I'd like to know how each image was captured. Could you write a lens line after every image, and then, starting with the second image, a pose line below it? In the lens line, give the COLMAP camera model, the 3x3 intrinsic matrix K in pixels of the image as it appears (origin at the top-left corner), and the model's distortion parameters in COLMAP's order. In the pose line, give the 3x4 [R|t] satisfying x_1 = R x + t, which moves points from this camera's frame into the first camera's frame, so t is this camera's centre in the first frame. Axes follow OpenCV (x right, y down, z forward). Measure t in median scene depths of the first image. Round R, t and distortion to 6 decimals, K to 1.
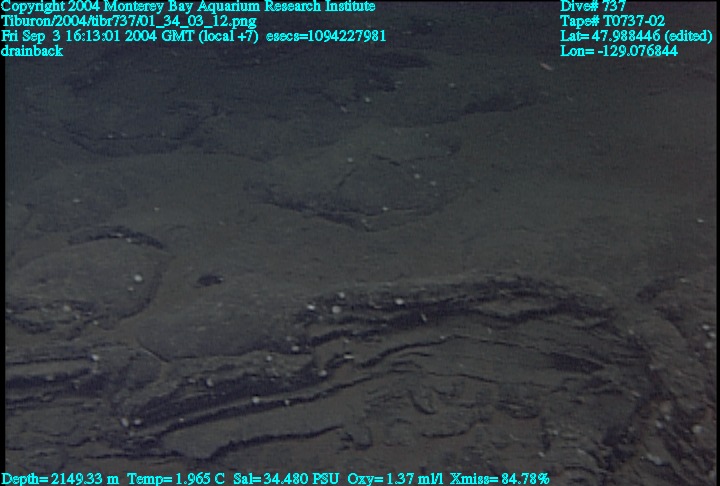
lens RADIAL K [[1032.5, 0, 360.2], [0, 1032.5, 278.9], [0, 0, 1]] dist [0.239766, 0.004881]
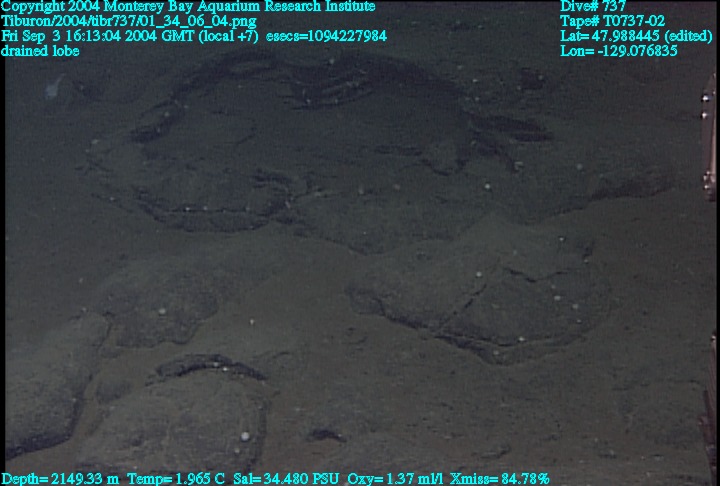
lens RADIAL K [[1032.5, 0, 360.2], [0, 1032.5, 278.9], [0, 0, 1]] dist [0.239766, 0.004881]
pose [[0.998838, 0.047061, 0.010426, -0.140896], [-0.047549, 0.997470, 0.052851, -0.183556], [-0.007913, -0.053285, 0.998548, 0.175798]]
